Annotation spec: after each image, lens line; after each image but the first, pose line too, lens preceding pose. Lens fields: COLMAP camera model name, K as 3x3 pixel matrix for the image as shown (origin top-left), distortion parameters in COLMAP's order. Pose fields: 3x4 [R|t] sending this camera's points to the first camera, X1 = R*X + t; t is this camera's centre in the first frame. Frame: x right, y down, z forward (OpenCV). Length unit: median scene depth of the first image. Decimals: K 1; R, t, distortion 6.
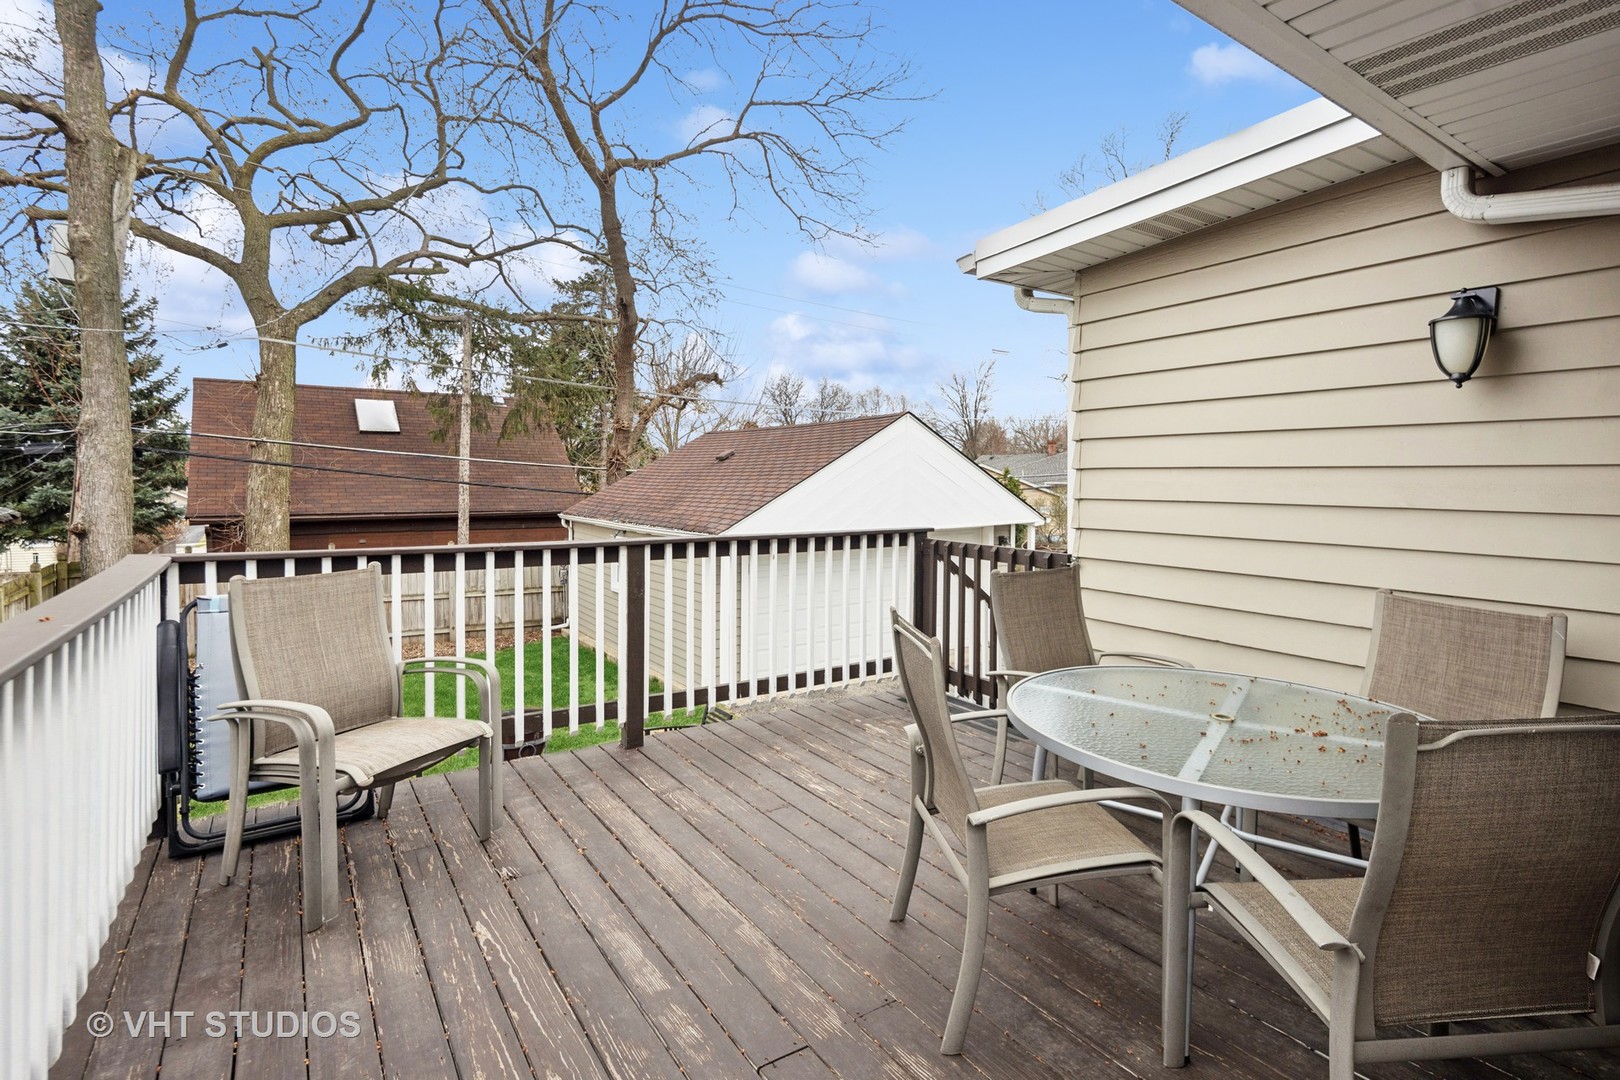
lens RADIAL K [[784.7, 0, 812.6], [0, 784.7, 504.9], [0, 0, 1]] dist [-0.001373, -0.000634]
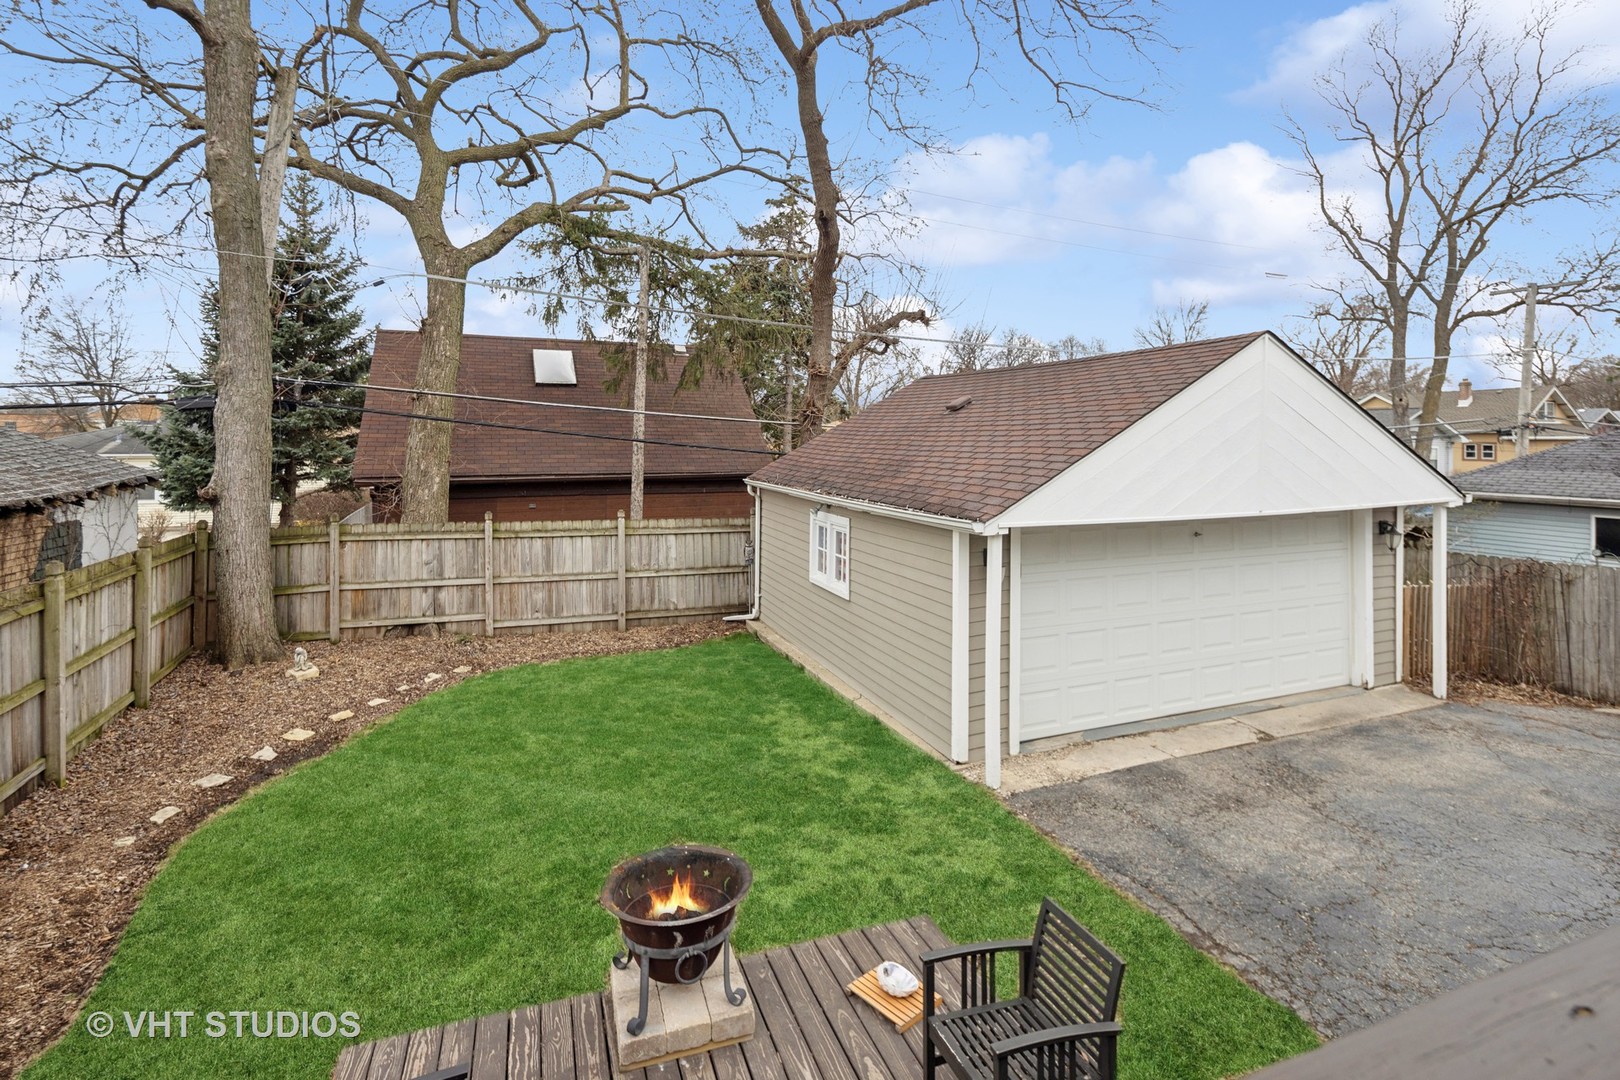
lens RADIAL K [[780.3, 0, 818.3], [0, 780.3, 436.0], [0, 0, 1]] dist [0.001305, -0.000115]
pose [[0.977351, -0.000746, -0.211622, -0.069031], [-0.006204, 0.999463, -0.032173, -0.006426], [0.211532, 0.032758, 0.976822, 0.200494]]
